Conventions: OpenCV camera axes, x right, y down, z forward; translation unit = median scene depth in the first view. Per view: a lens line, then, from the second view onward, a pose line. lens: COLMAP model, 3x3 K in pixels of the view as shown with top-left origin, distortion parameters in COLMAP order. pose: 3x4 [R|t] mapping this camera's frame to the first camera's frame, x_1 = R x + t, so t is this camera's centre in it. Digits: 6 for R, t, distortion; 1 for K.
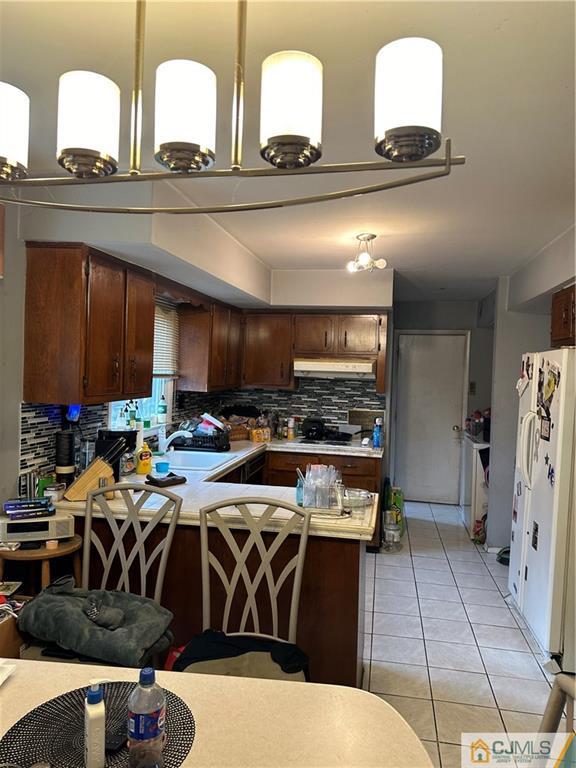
lens RADIAL K [[547.9, 0, 287.2], [0, 547.9, 386.2], [0, 0, 1]] dist [0.042644, -0.011755]
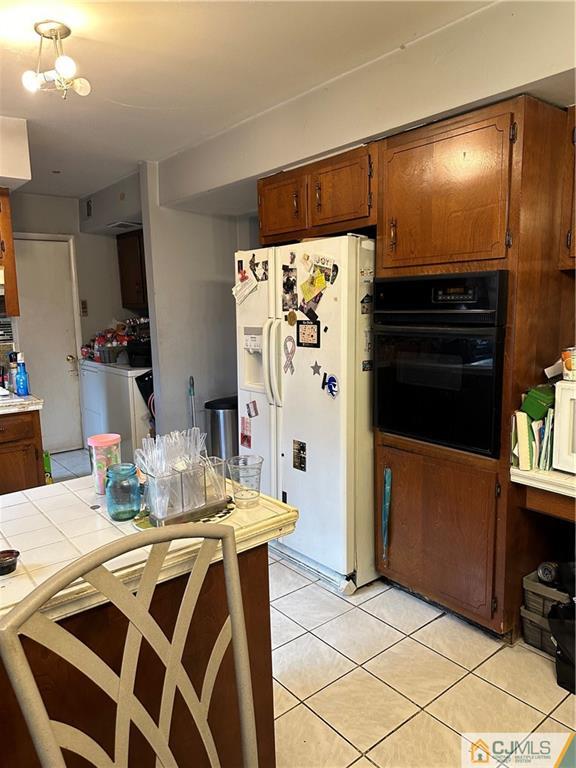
lens RADIAL K [[547.9, 0, 287.2], [0, 547.9, 380.4], [0, 0, 1]] dist [0.042644, -0.011755]
pose [[0.648089, -0.156304, 0.745352, -0.188826], [0.067536, 0.986651, 0.148182, 0.017192], [-0.758564, -0.045697, 0.649994, 0.427594]]
